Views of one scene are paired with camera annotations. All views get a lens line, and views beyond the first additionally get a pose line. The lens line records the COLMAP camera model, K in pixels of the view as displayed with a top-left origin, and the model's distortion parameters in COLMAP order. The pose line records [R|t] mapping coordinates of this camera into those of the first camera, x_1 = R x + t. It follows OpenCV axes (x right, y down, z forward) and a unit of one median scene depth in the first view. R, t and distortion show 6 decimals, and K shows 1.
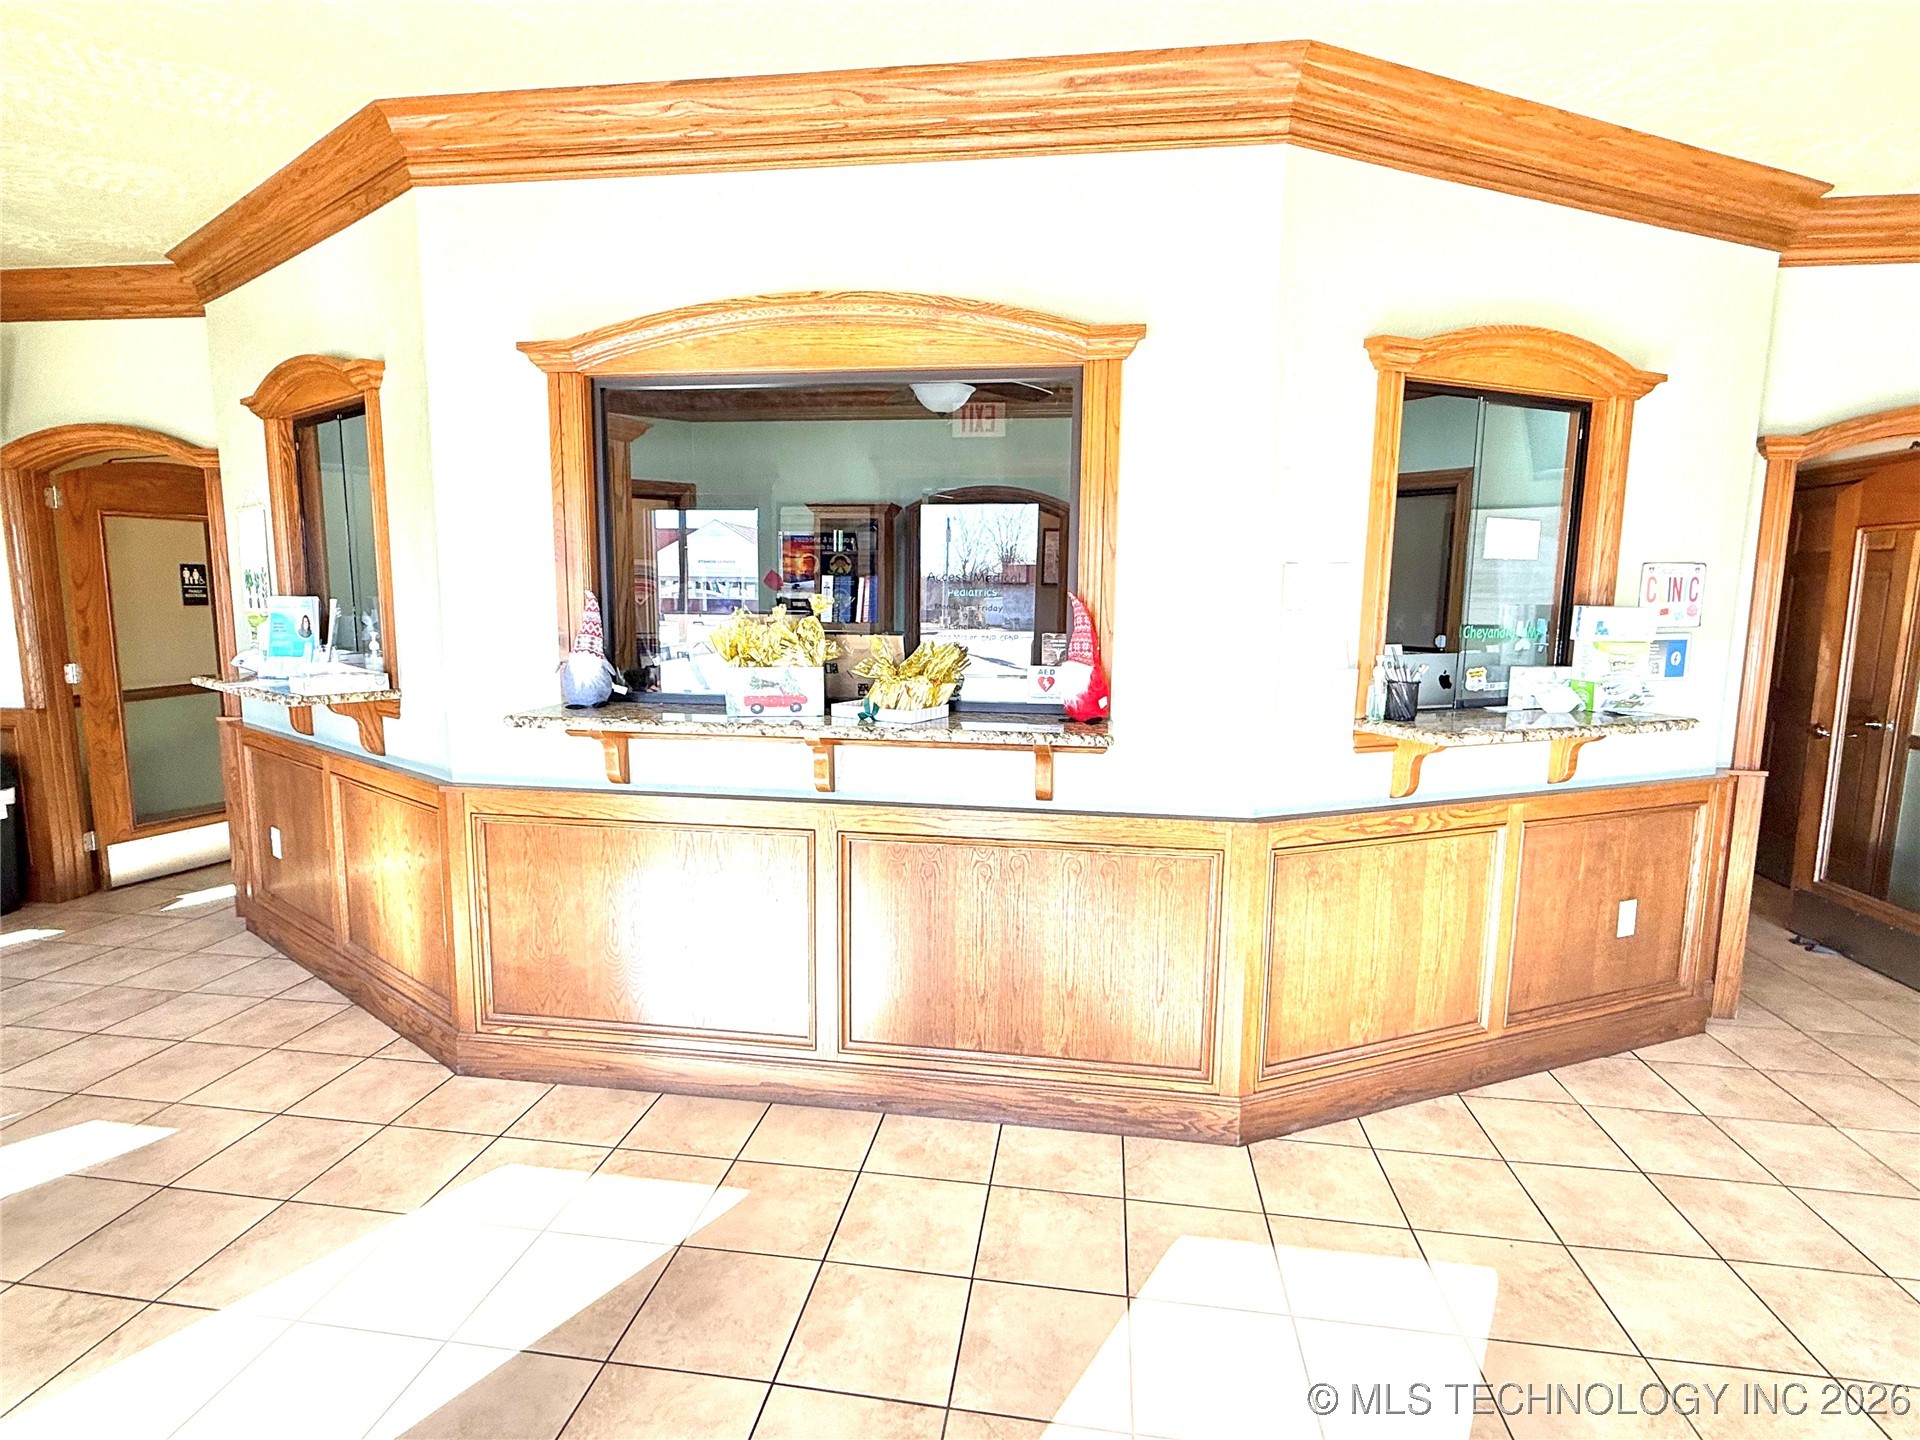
lens RADIAL K [[957.7, 0, 962.7], [0, 957.7, 720.6], [0, 0, 1]] dist [-0.000359, -0.001928]
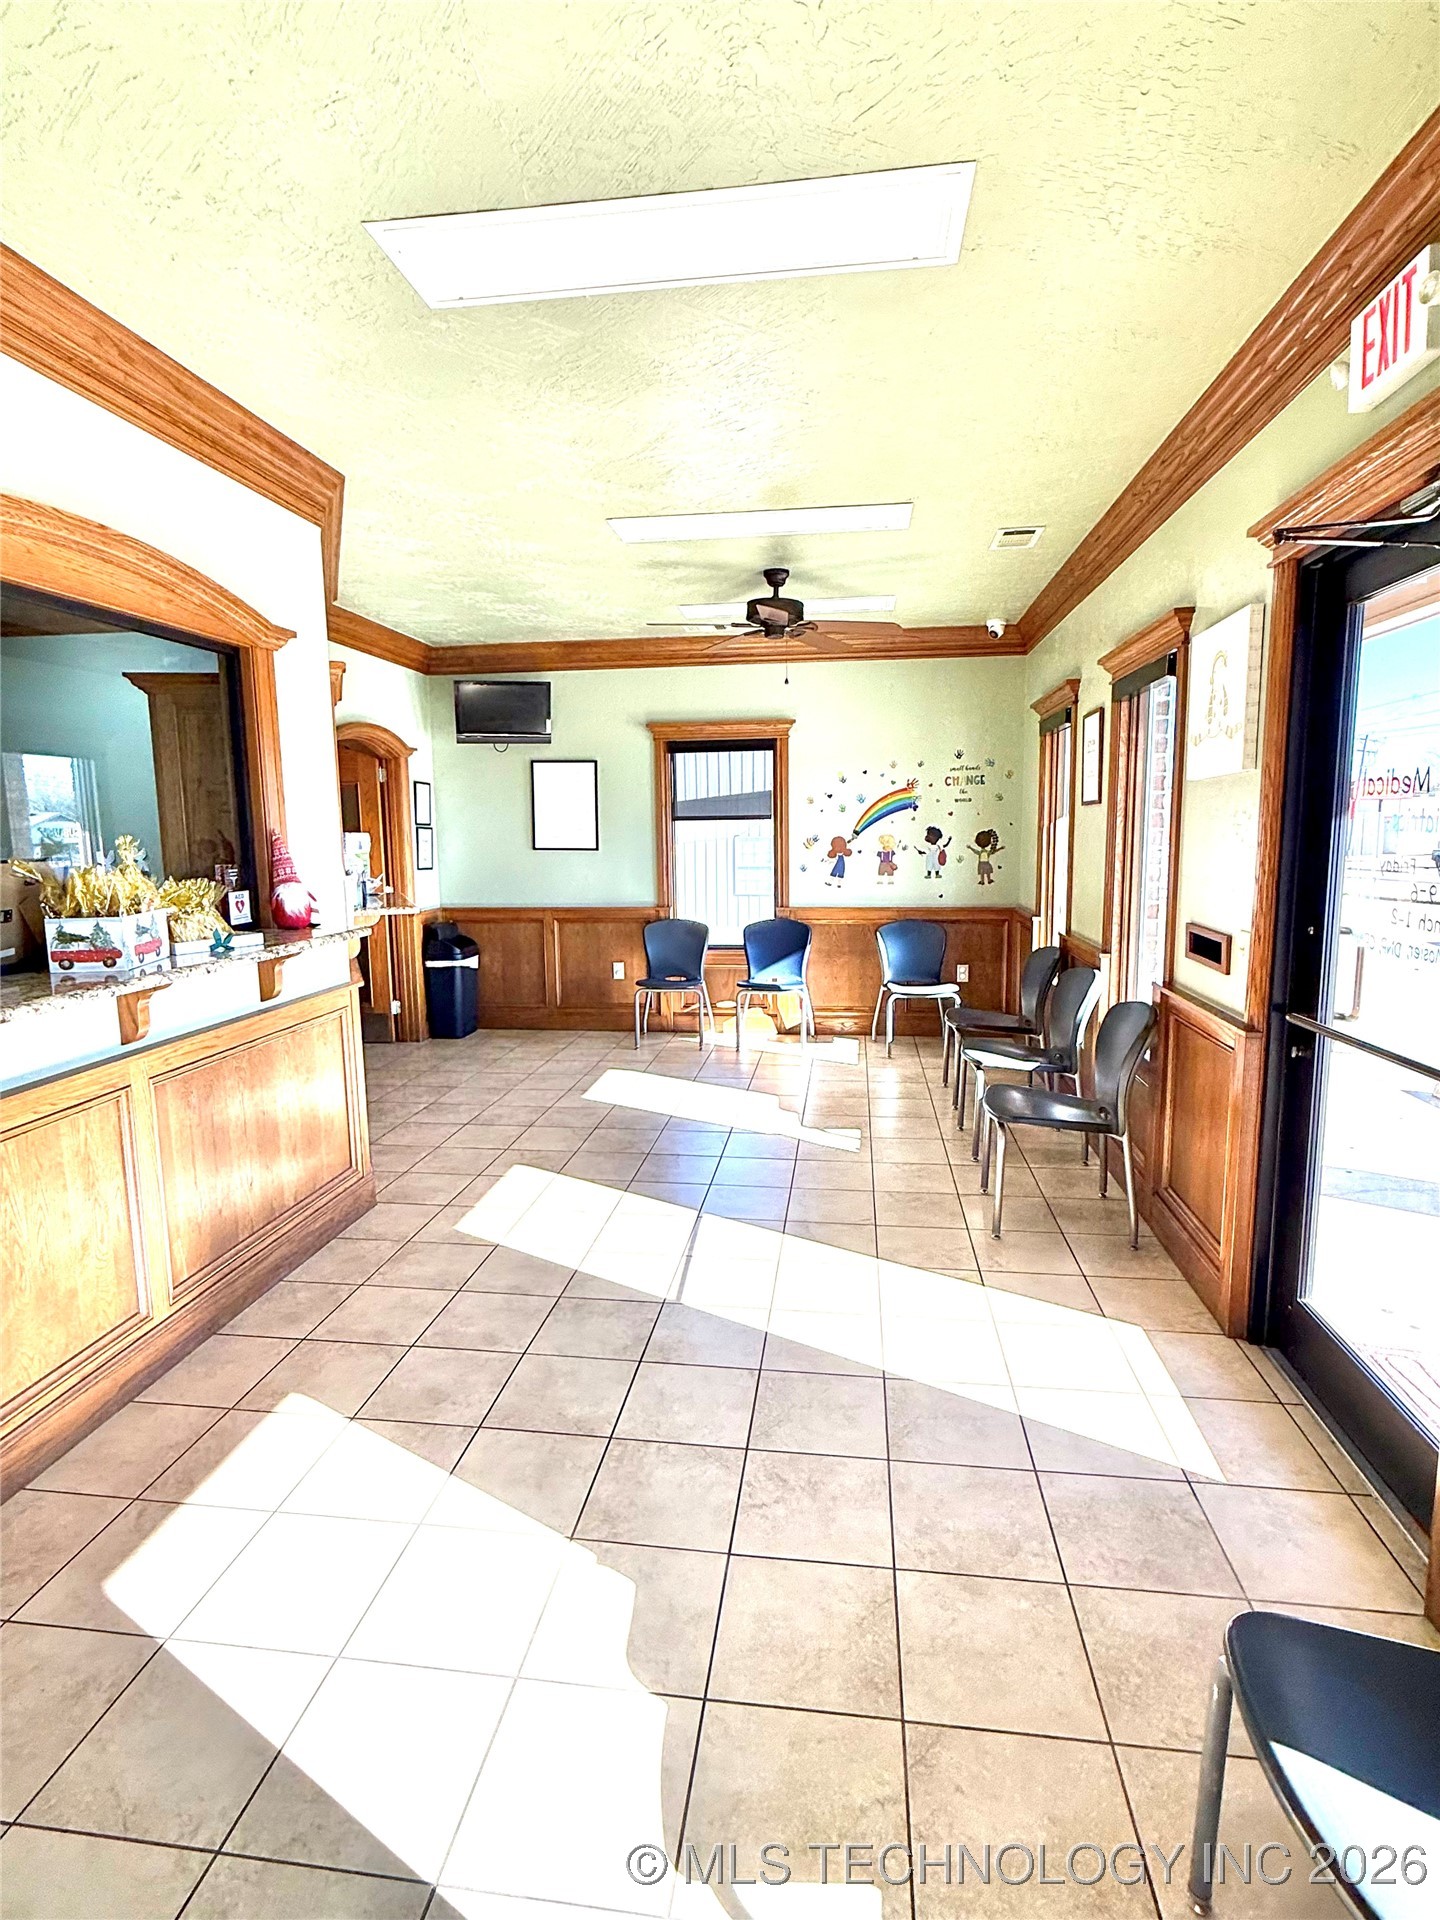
lens RADIAL K [[957.7, 0, 723.5], [0, 957.7, 953.8], [0, 0, 1]] dist [-0.000359, -0.001928]
pose [[-0.009128, -0.147719, 0.988987, -1.176007], [0.148629, 0.977842, 0.147426, -0.070938], [-0.988851, 0.148338, 0.013030, 0.425664]]
